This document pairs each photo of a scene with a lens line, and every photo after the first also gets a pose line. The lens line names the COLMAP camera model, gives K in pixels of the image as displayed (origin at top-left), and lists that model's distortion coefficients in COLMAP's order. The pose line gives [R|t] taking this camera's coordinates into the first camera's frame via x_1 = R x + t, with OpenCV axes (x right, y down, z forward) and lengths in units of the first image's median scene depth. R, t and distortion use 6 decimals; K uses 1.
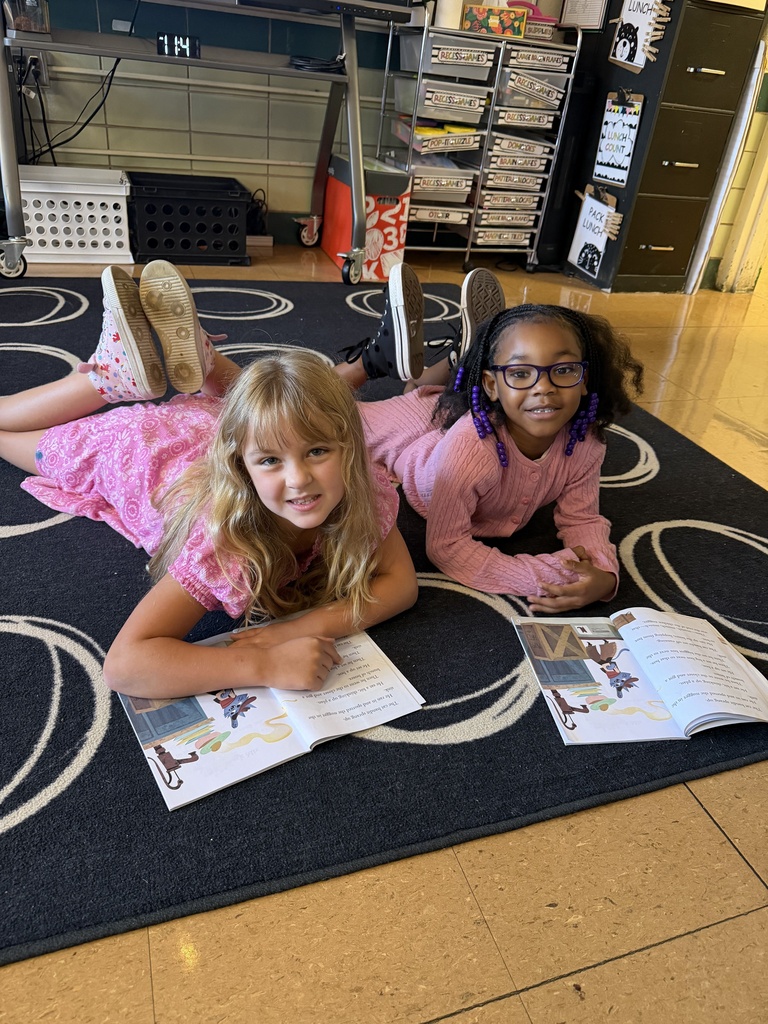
lens RADIAL K [[752.3, 0, 382.6], [0, 752.3, 494.9], [0, 0, 1]] dist [-0.004449, 0.000061]
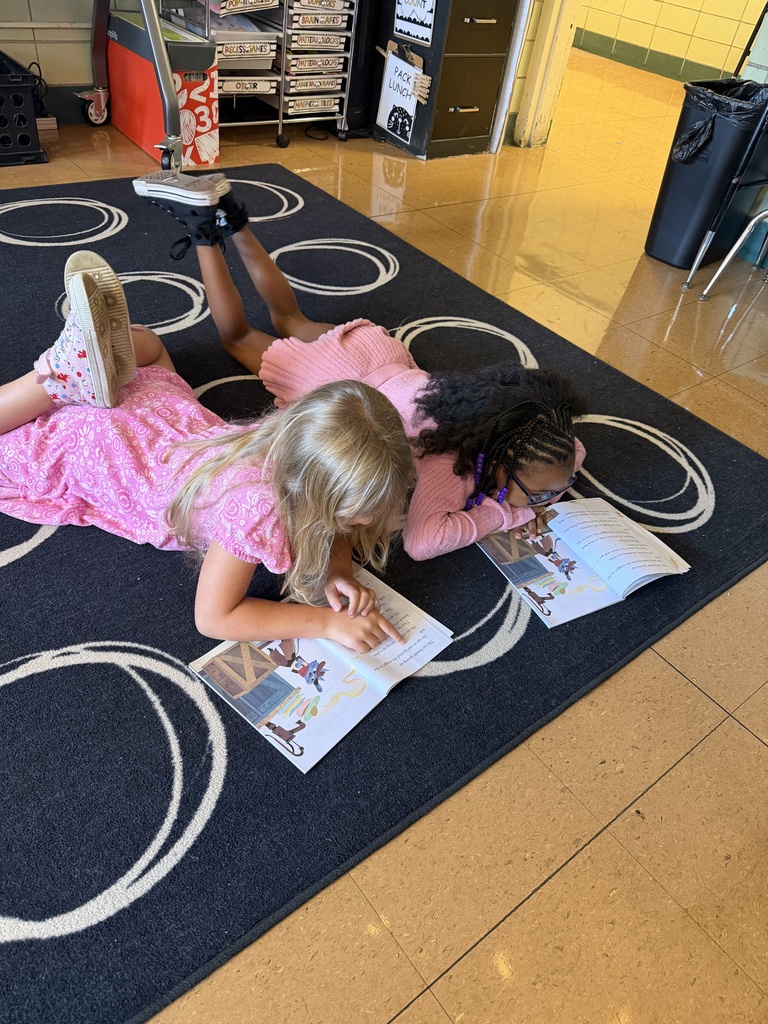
lens RADIAL K [[727.6, 0, 384.0], [0, 727.6, 512.0], [0, 0, 1]] dist [0.025374, -0.033192]
pose [[0.945868, -0.203991, 0.252430, -0.103257], [0.136014, 0.955335, 0.262364, -0.080596], [-0.294675, -0.213828, 0.931367, -0.016440]]
